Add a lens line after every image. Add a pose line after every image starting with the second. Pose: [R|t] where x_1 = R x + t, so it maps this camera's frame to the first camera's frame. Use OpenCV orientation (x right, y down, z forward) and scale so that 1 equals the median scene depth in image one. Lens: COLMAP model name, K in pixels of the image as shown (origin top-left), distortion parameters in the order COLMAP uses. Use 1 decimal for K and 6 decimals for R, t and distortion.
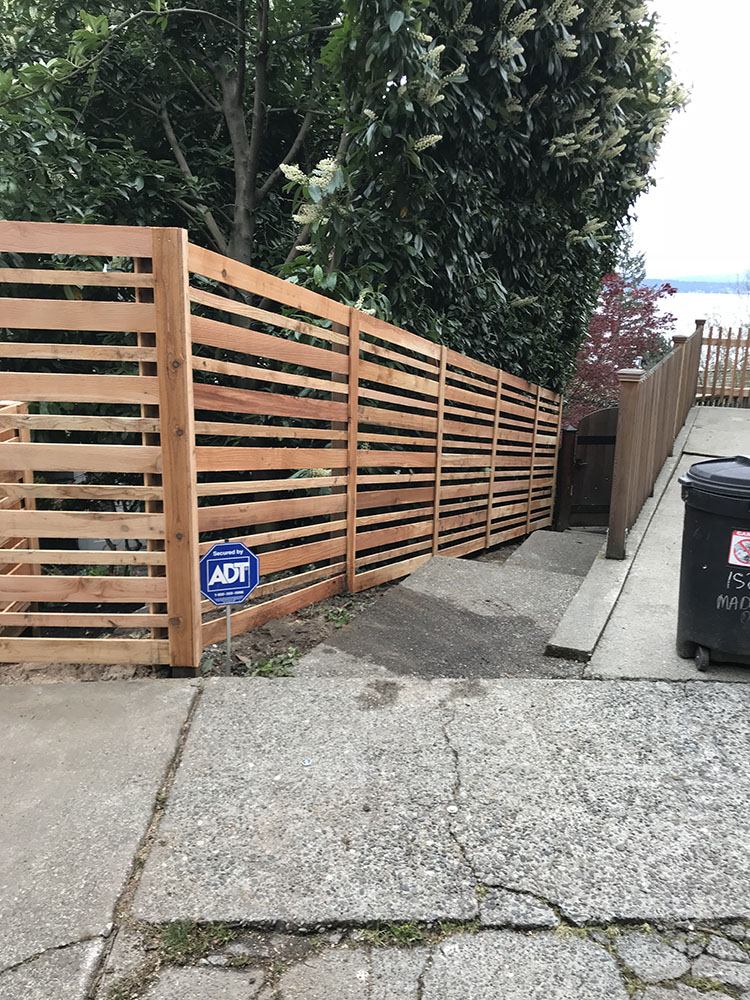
lens RADIAL K [[796.7, 0, 375.0], [0, 796.7, 500.0], [0, 0, 1]] dist [0.006568, 0.003402]
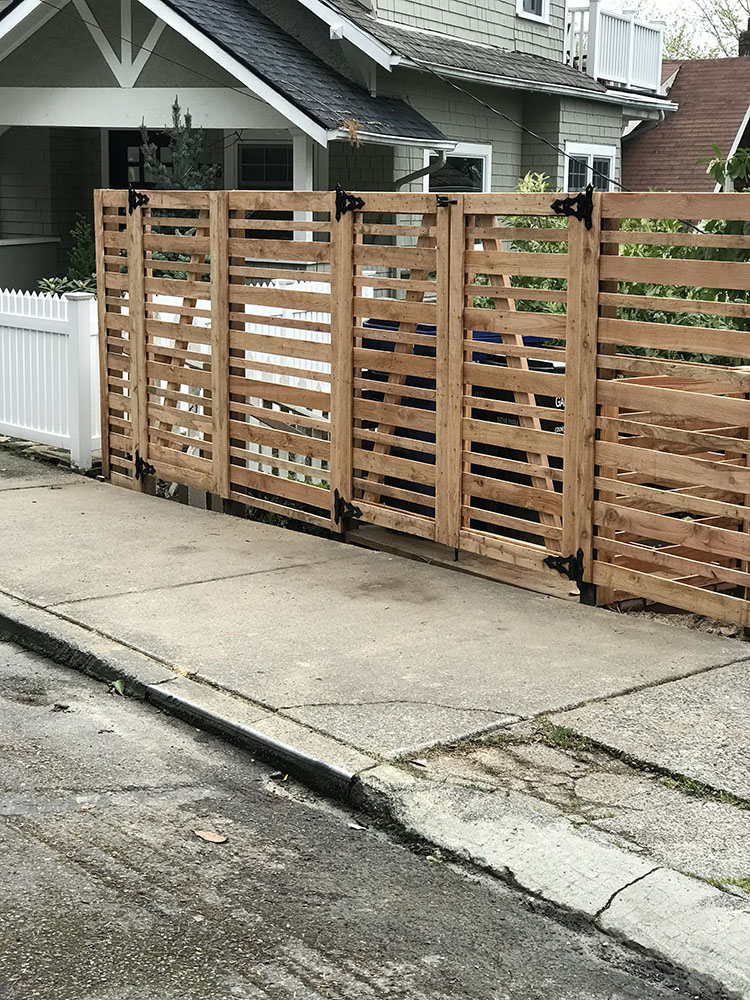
lens RADIAL K [[1640.6, 0, 375.0], [0, 1640.6, 500.0], [0, 0, 1]] dist [0.006336, 0.014535]
pose [[0.565247, 0.127617, -0.814991, 1.720148], [-0.195191, 0.980597, 0.018172, 0.167435], [0.801496, 0.148807, 0.579189, -0.872390]]
